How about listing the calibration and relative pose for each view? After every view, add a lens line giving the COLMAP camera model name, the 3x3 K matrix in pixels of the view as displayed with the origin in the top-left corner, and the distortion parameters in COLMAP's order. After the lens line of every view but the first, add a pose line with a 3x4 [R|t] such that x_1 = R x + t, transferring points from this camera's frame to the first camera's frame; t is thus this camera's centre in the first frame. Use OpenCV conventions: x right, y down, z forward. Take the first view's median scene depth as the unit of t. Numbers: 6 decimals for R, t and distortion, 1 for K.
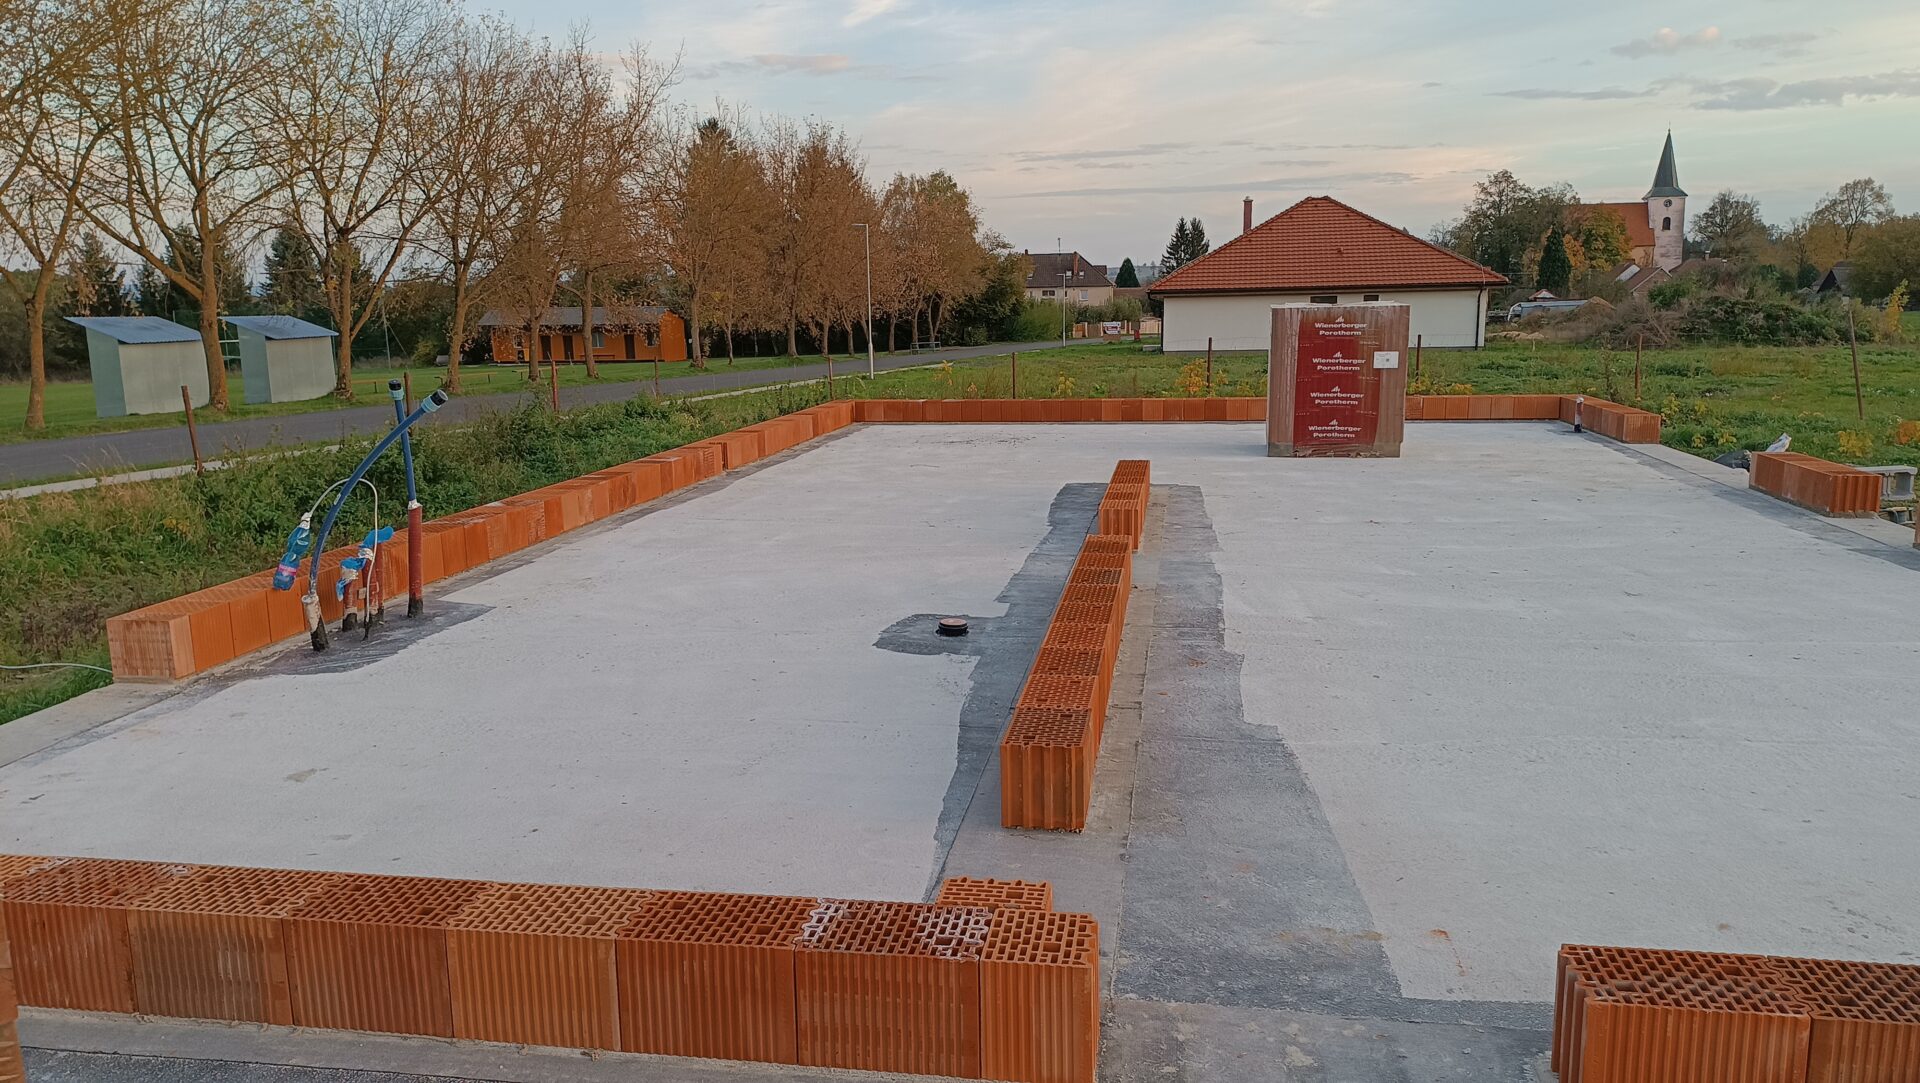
lens RADIAL K [[1374.8, 0, 958.3], [0, 1374.8, 548.9], [0, 0, 1]] dist [0.033679, -0.048998]
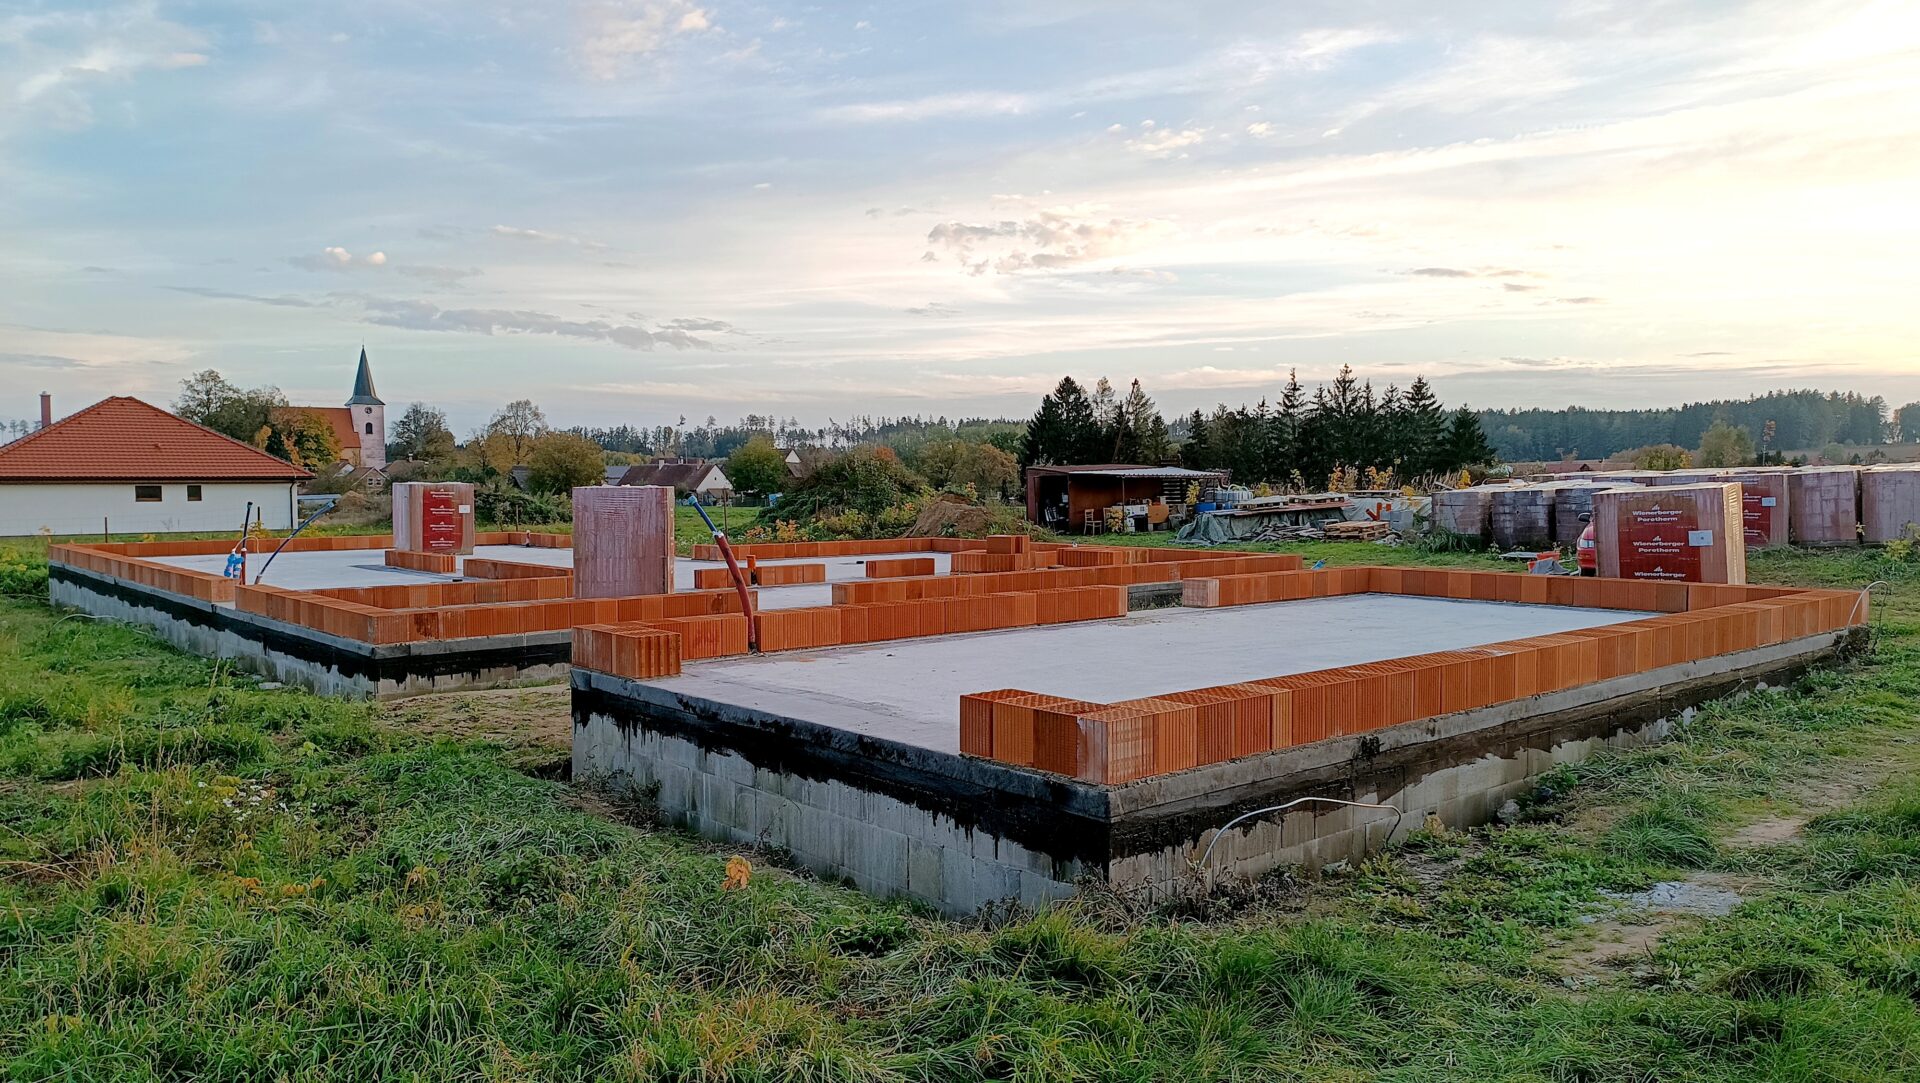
lens RADIAL K [[1370.2, 0, 954.9], [0, 1370.2, 524.3], [0, 0, 1]] dist [0.077901, -0.121661]
pose [[0.639304, -0.009405, 0.768897, -0.137530], [0.130821, 0.986678, -0.096703, 0.031109], [-0.757744, 0.162411, 0.632018, -0.148637]]
